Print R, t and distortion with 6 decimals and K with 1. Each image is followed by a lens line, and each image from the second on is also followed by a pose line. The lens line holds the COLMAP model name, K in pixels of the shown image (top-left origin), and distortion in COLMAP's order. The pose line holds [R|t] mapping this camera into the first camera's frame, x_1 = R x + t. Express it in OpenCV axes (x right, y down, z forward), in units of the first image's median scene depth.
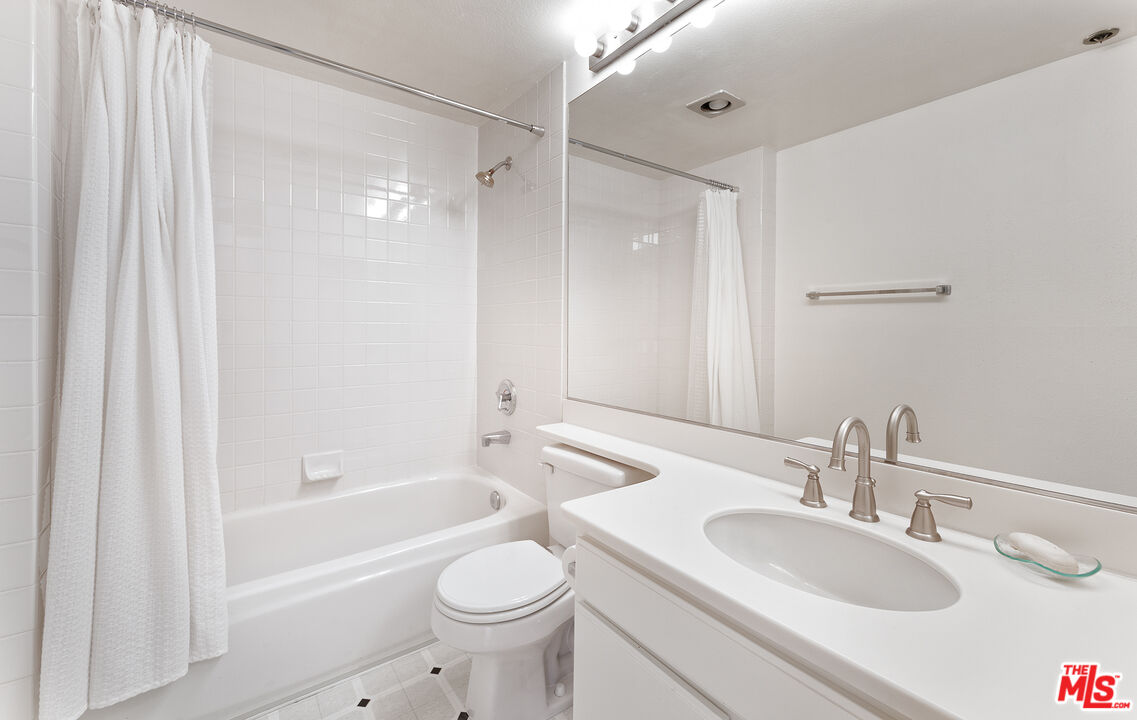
lens RADIAL K [[456.1, 0, 567.3], [0, 456.1, 329.2], [0, 0, 1]] dist [0.000120, 0.000023]
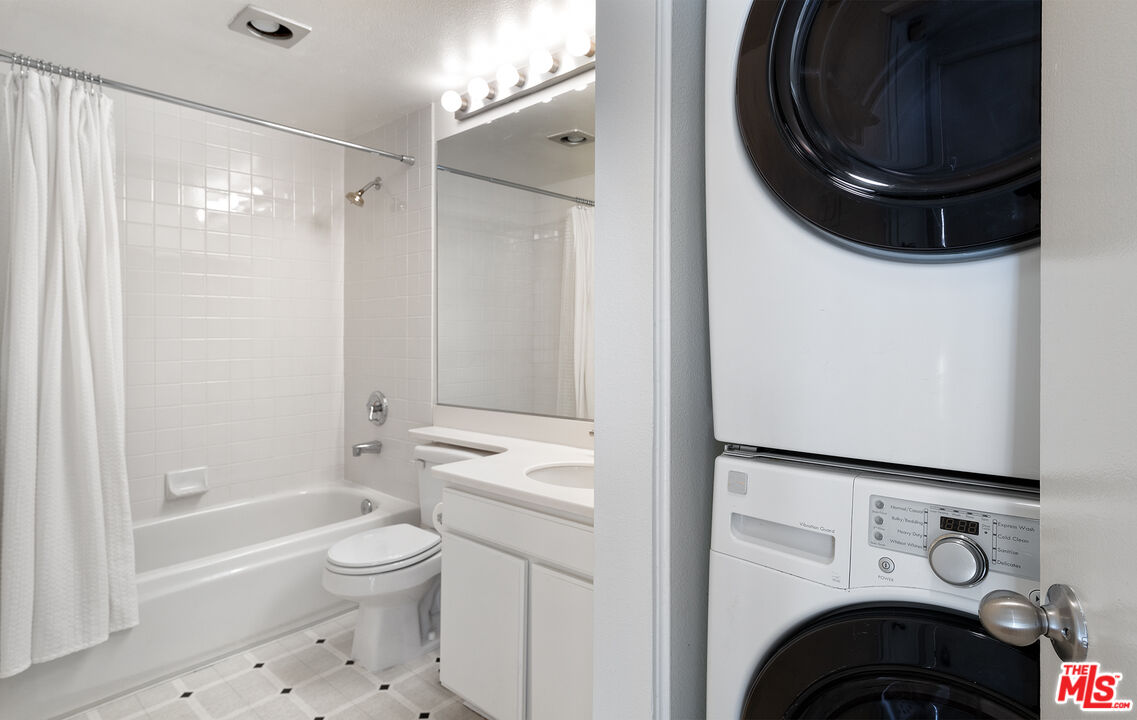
lens RADIAL K [[548.4, 0, 572.1], [0, 548.4, 322.6], [0, 0, 1]] dist [0.003519, 0.000403]
pose [[0.971797, -0.005172, 0.235761, 0.005583], [0.011215, 0.999642, -0.024300, -0.013579], [-0.235551, 0.026259, 0.971507, -0.397743]]
